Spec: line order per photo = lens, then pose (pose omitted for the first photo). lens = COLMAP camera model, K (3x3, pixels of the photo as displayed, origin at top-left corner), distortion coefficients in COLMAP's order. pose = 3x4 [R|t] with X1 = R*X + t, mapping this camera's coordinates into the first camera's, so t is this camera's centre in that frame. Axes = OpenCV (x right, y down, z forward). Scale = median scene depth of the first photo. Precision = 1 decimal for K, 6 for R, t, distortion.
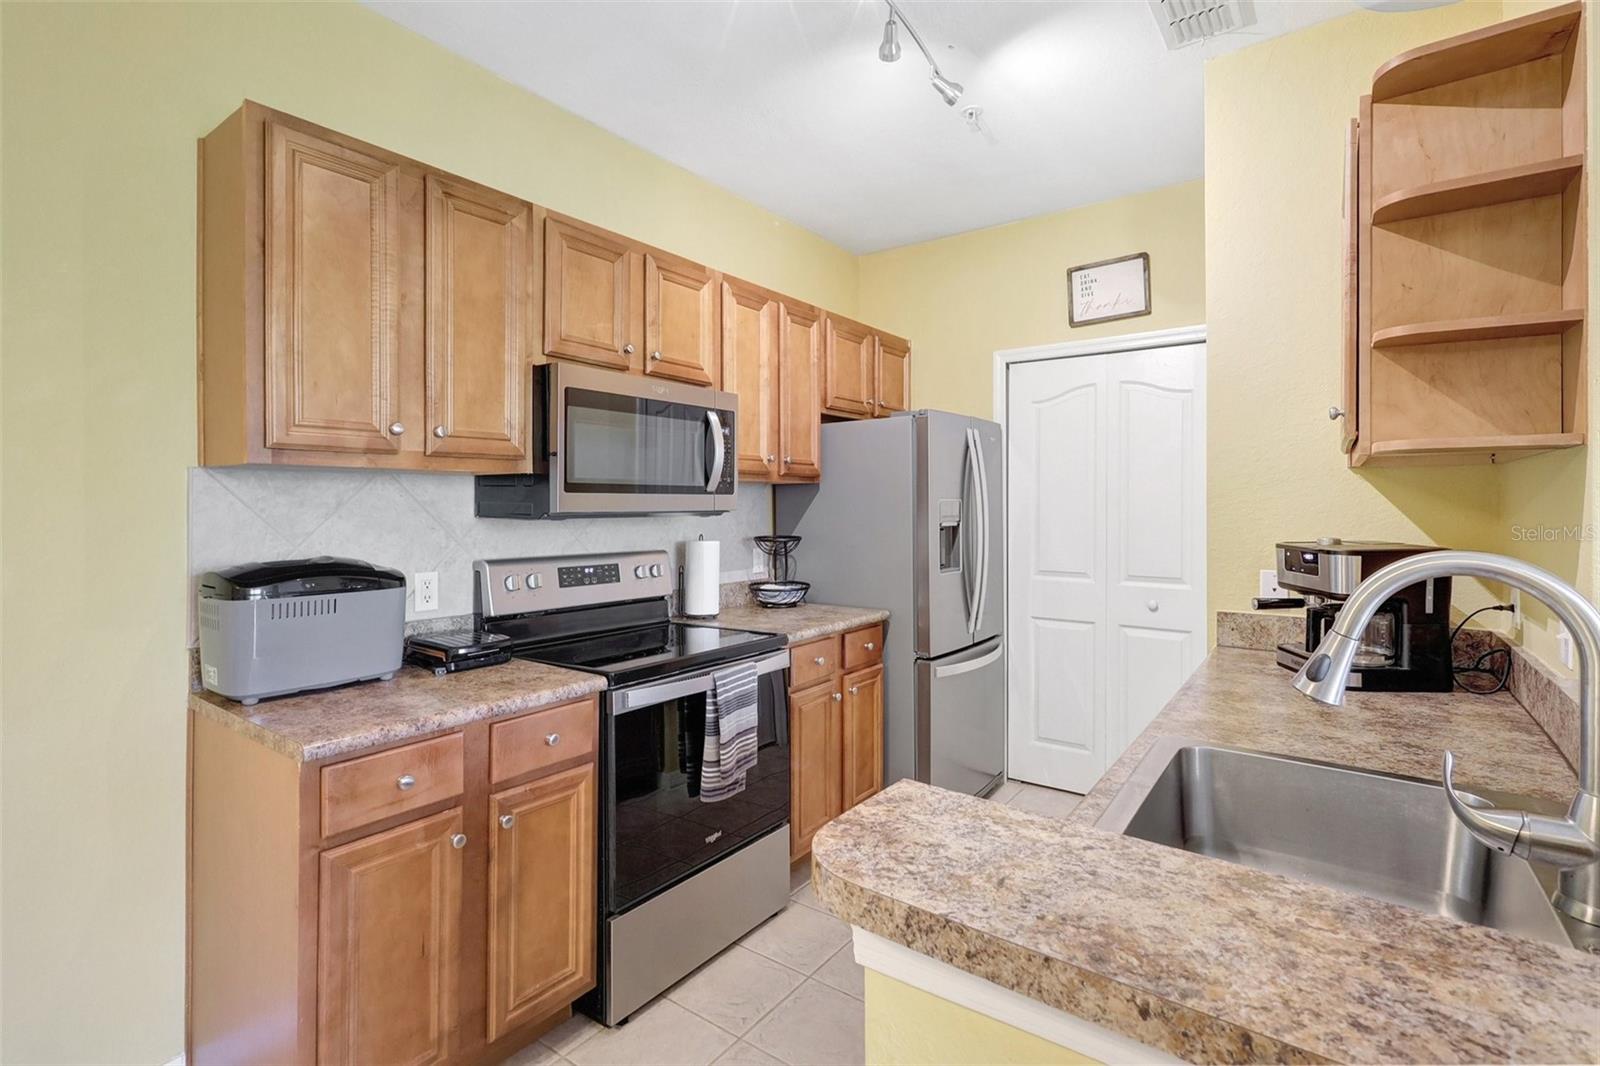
lens RADIAL K [[754.3, 0, 794.6], [0, 754.3, 508.8], [0, 0, 1]] dist [0.000733, 0.000453]
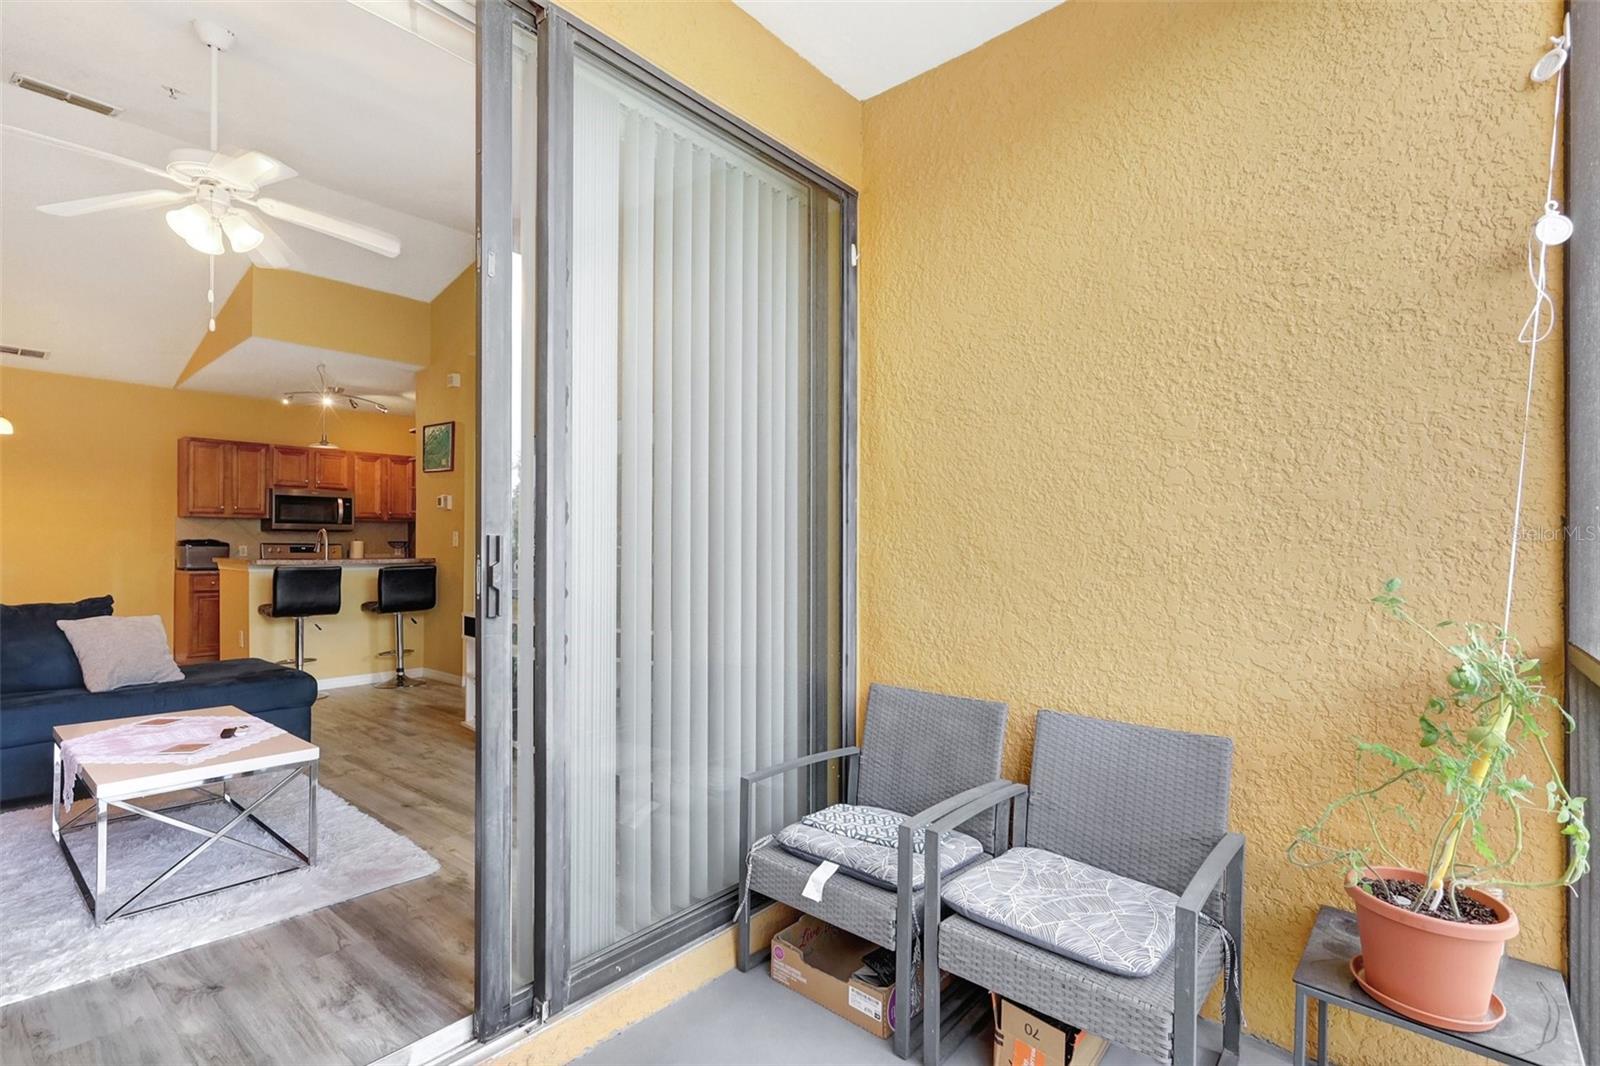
lens RADIAL K [[743.2, 0, 800.7], [0, 743.2, 547.7], [0, 0, 1]] dist [-0.001565, -0.000368]
pose [[0.997665, 0.002099, -0.068268, 2.267928], [-0.002405, 0.999987, -0.004407, 0.097354], [0.068258, 0.004561, 0.997657, -2.214346]]
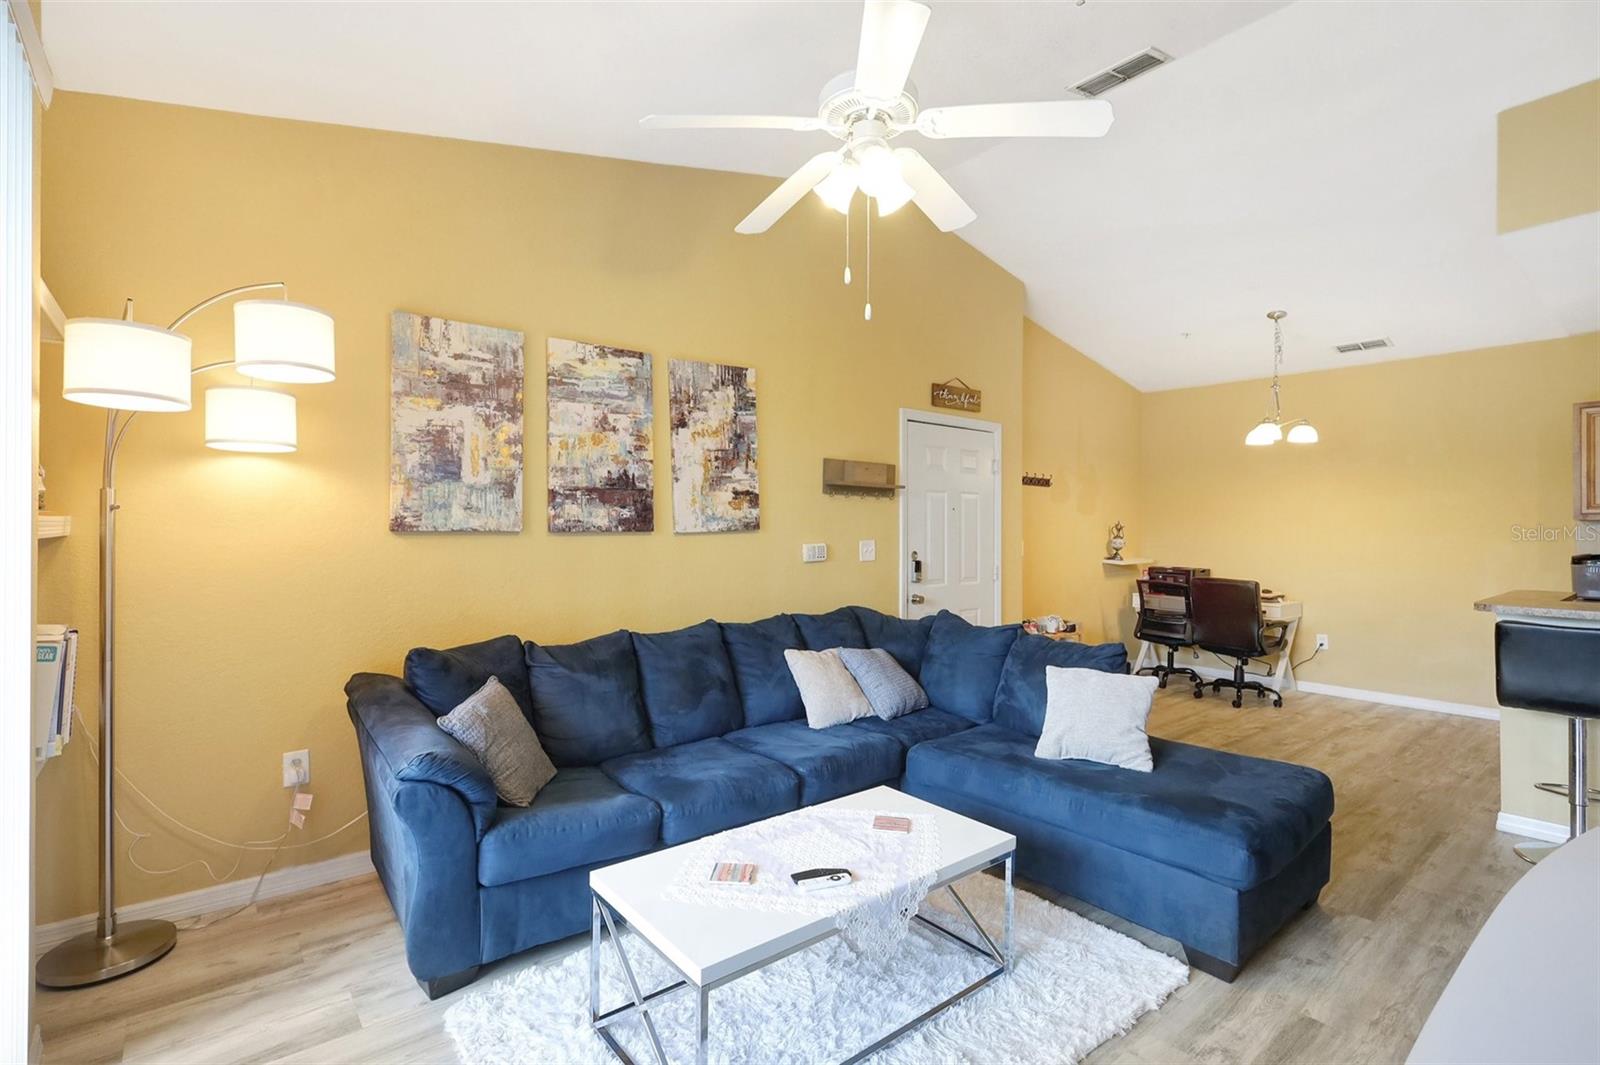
lens RADIAL K [[742.9, 0, 790.2], [0, 742.9, 533.5], [0, 0, 1]] dist [0.003110, -0.000085]
pose [[-0.260650, 0.003804, -0.965426, 2.107356], [-0.002733, 0.999985, 0.004678, -0.007162], [0.965429, 0.003858, -0.260636, -0.903910]]
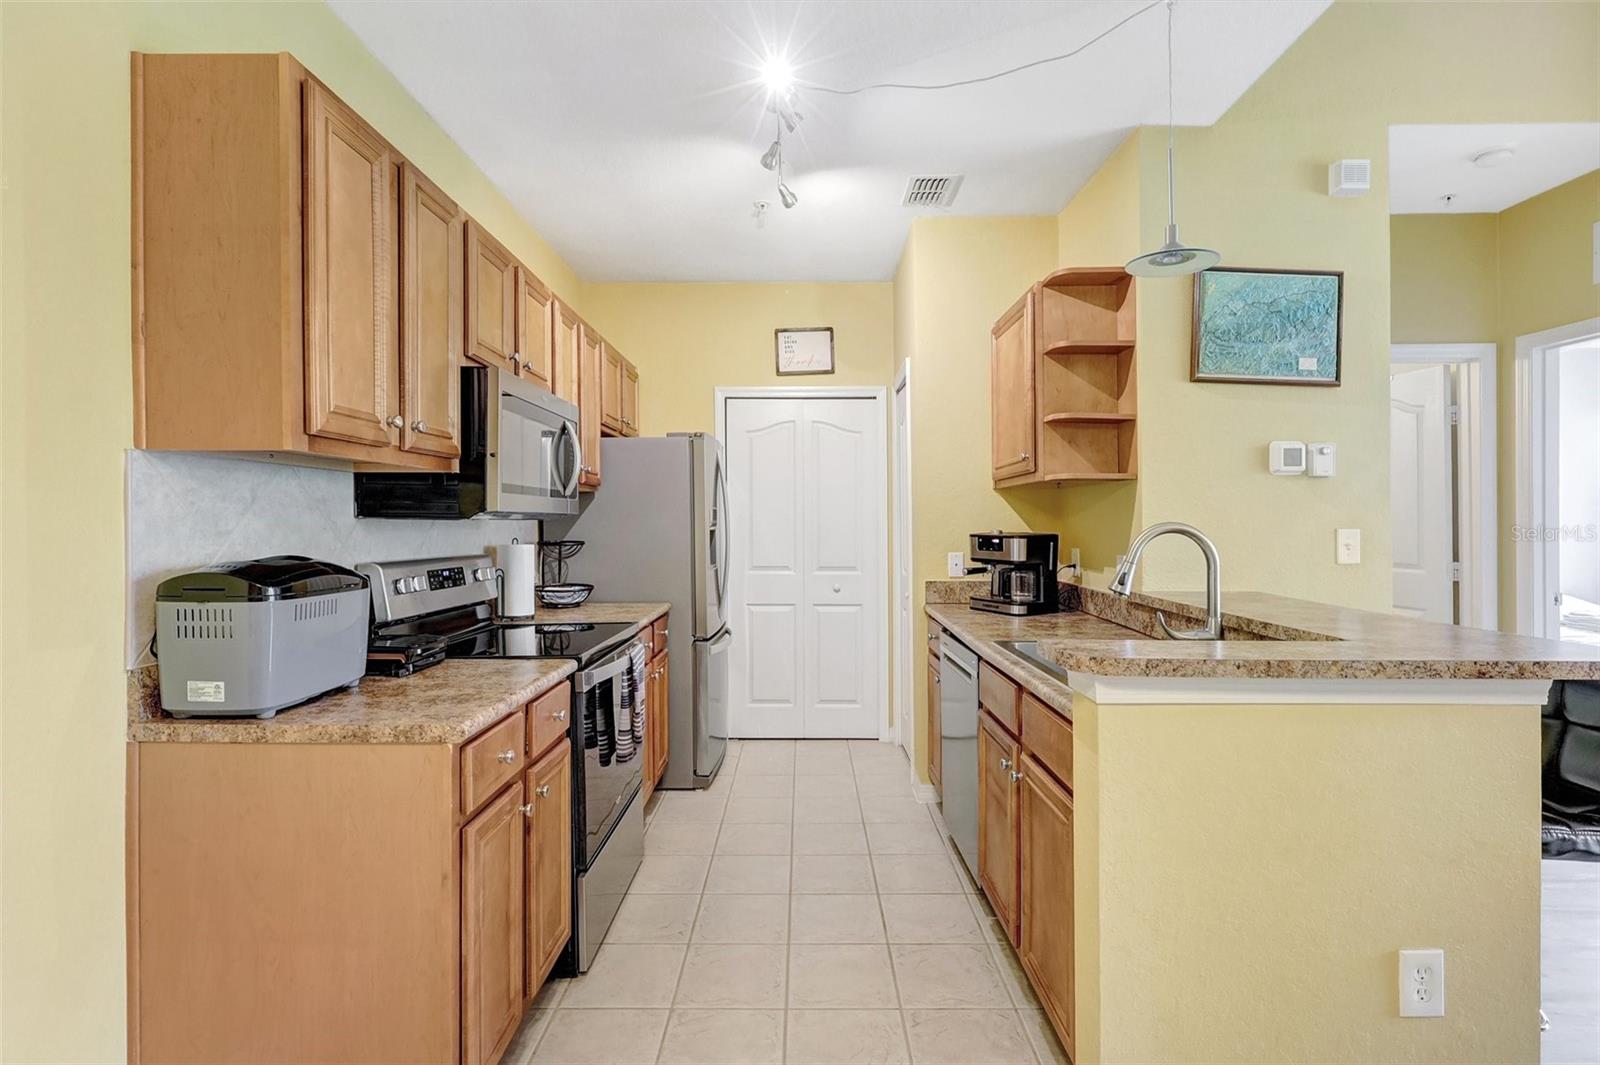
lens RADIAL K [[745.5, 0, 801.9], [0, 745.5, 521.8], [0, 0, 1]] dist [0.000096, 0.000243]
pose [[0.806983, 0.000307, 0.590574, -0.521505], [0.003973, 0.999974, -0.005948, 0.024038], [-0.590561, 0.007147, 0.806961, -0.065871]]
